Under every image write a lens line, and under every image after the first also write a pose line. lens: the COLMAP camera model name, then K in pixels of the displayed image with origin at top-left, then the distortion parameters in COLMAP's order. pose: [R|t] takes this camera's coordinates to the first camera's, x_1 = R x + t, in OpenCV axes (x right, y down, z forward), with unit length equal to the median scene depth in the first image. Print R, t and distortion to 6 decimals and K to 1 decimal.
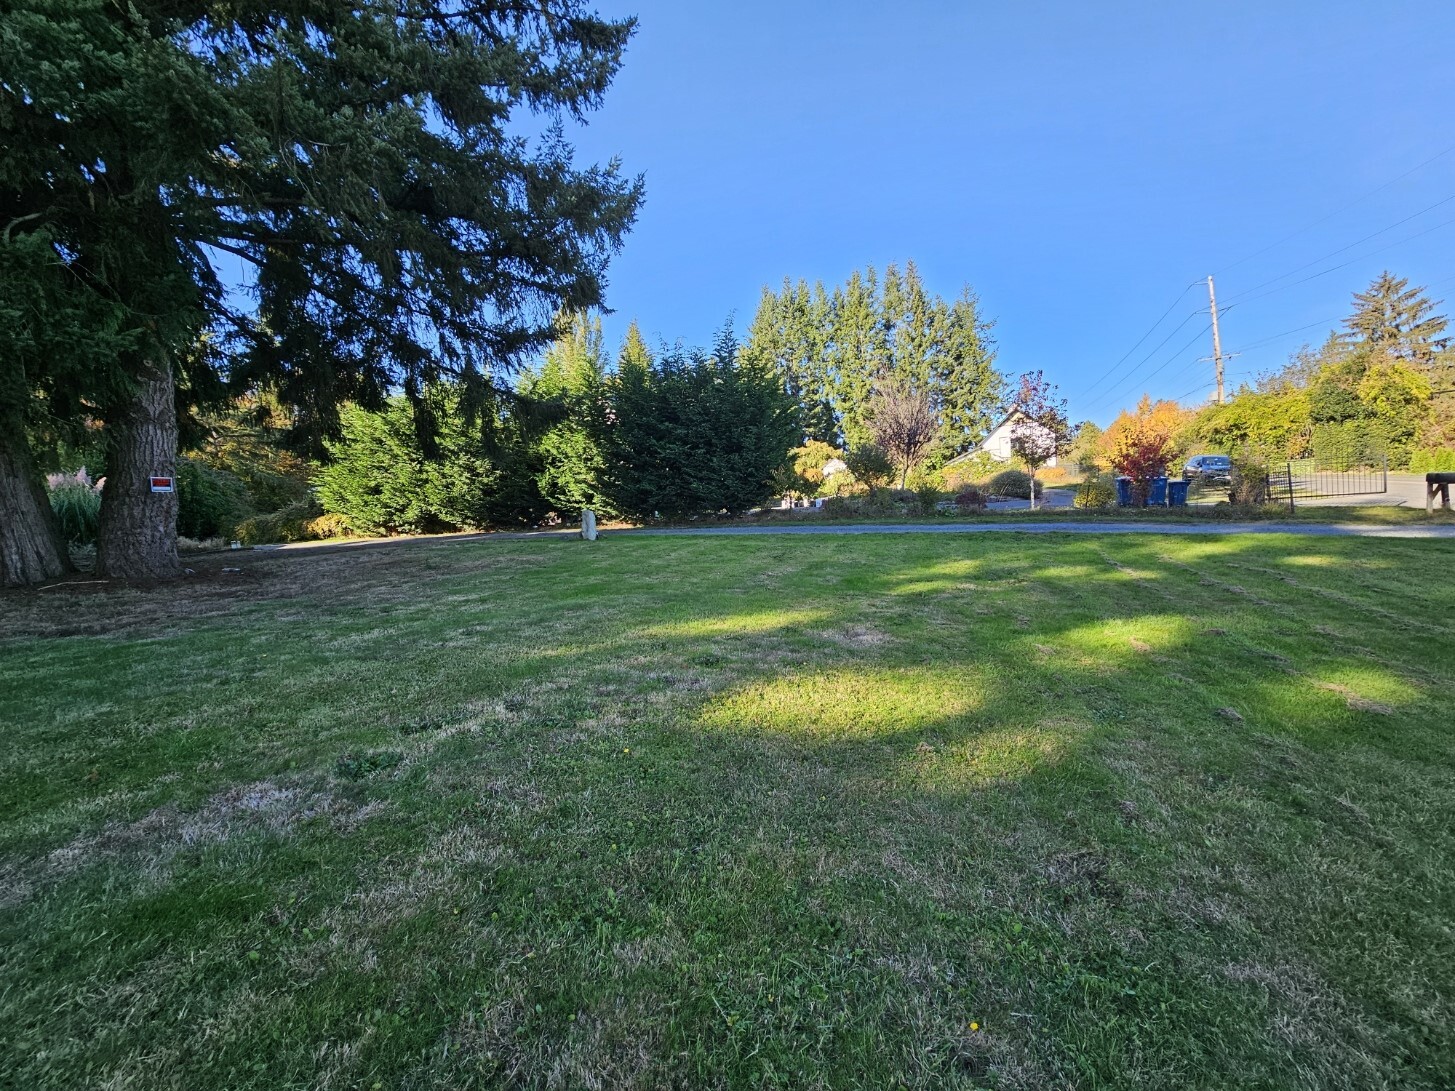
lens RADIAL K [[594.7, 0, 727.8], [0, 594.7, 543.8], [0, 0, 1]] dist [-0.003108, 0.000571]
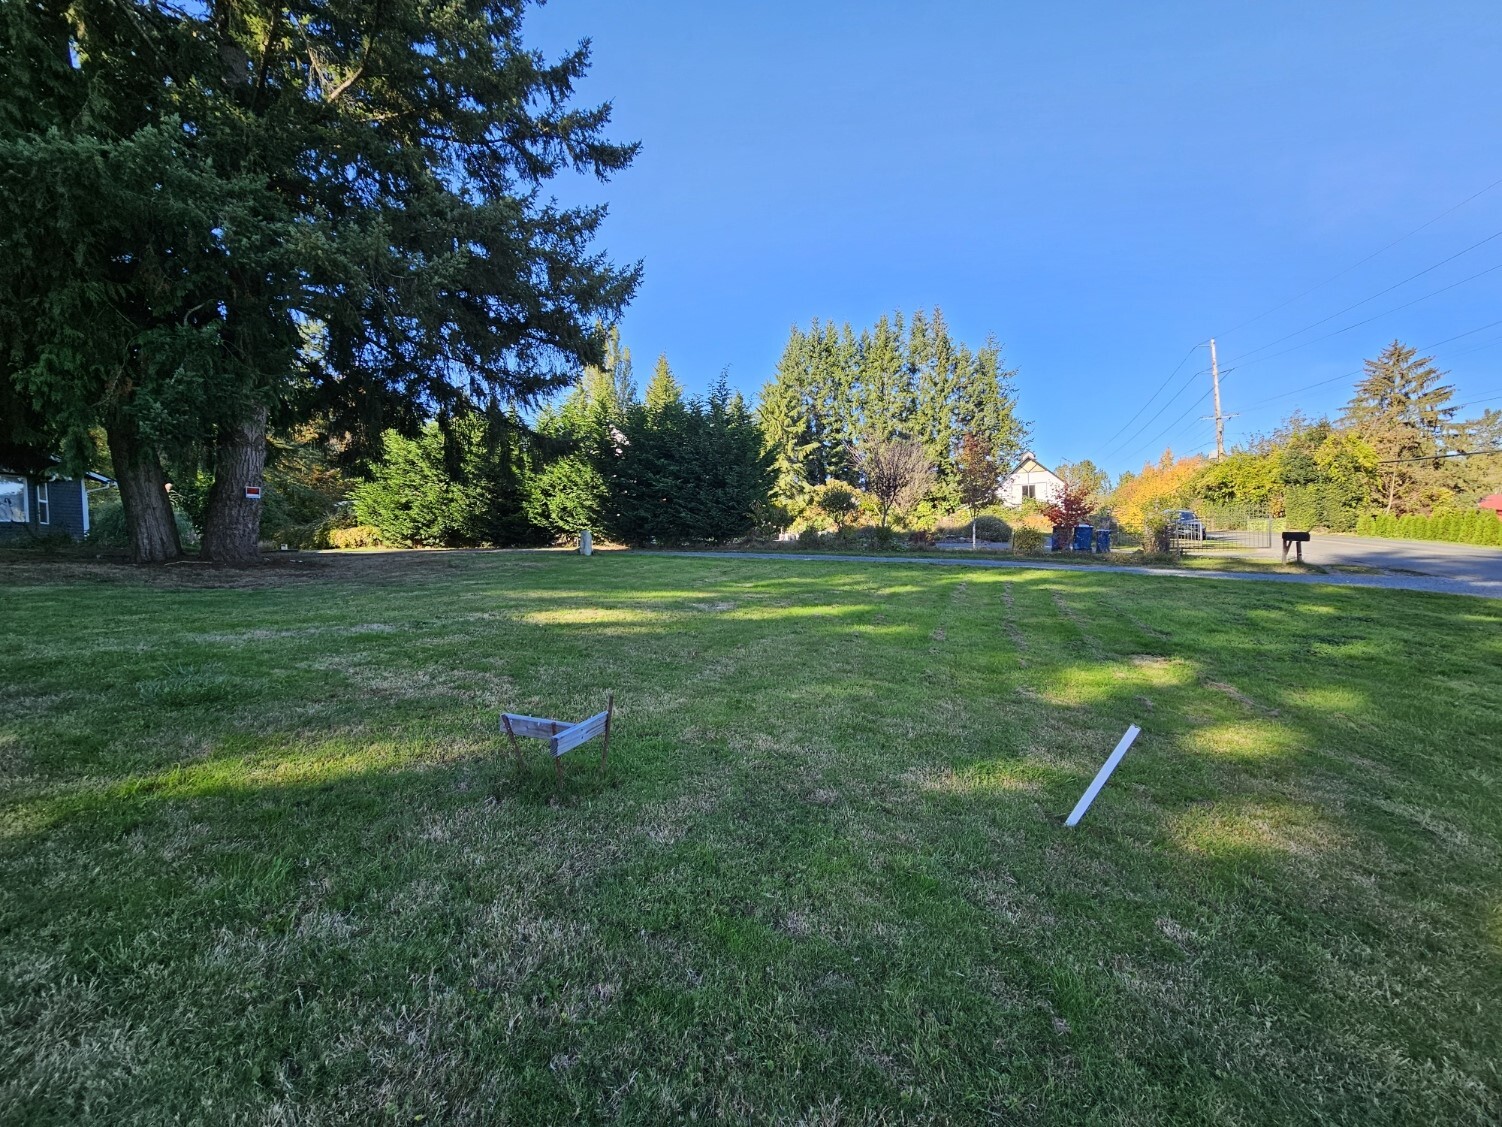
lens RADIAL K [[613.9, 0, 752.2], [0, 613.9, 561.0], [0, 0, 1]] dist [-0.003108, 0.000571]
pose [[0.998872, 0.046958, -0.007033, 0.085928], [-0.047154, 0.998410, -0.030872, 0.020983], [0.005572, 0.031169, 0.999499, -0.175435]]
